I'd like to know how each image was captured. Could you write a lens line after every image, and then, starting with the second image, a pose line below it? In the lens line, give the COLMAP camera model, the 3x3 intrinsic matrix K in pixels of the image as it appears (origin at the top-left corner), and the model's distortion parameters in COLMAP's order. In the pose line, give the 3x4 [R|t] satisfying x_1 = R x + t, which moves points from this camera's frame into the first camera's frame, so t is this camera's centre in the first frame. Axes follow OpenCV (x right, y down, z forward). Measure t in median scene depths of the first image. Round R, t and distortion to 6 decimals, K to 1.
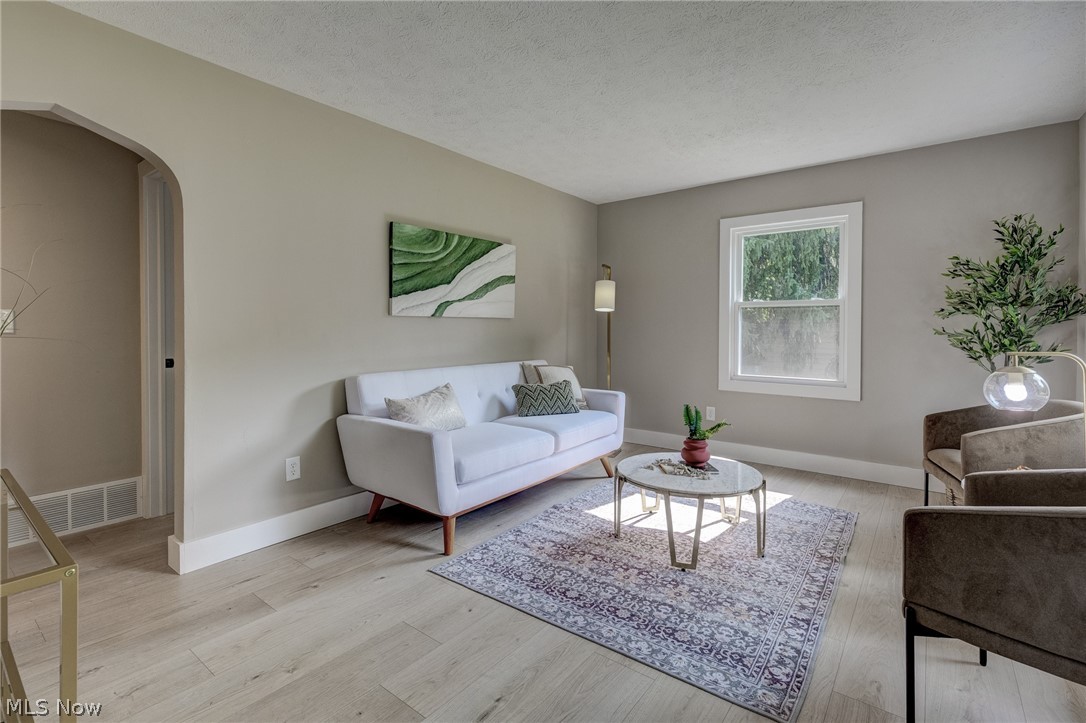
lens RADIAL K [[502.8, 0, 536.4], [0, 502.8, 338.0], [0, 0, 1]] dist [0.004410, -0.000057]
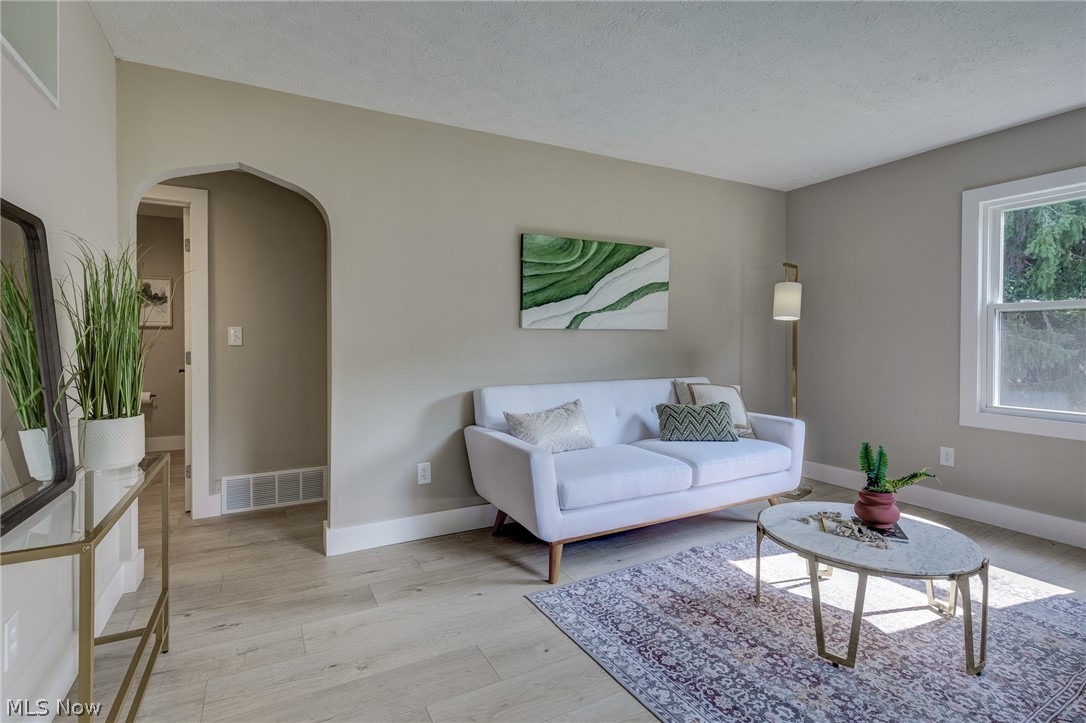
lens RADIAL K [[516.3, 0, 530.1], [0, 516.3, 347.0], [0, 0, 1]] dist [0.003368, -0.000297]
pose [[0.912275, 0.004604, -0.409552, 0.177982], [-0.006827, 0.999969, -0.003966, -0.004862], [0.409520, 0.006414, 0.912278, 0.102590]]
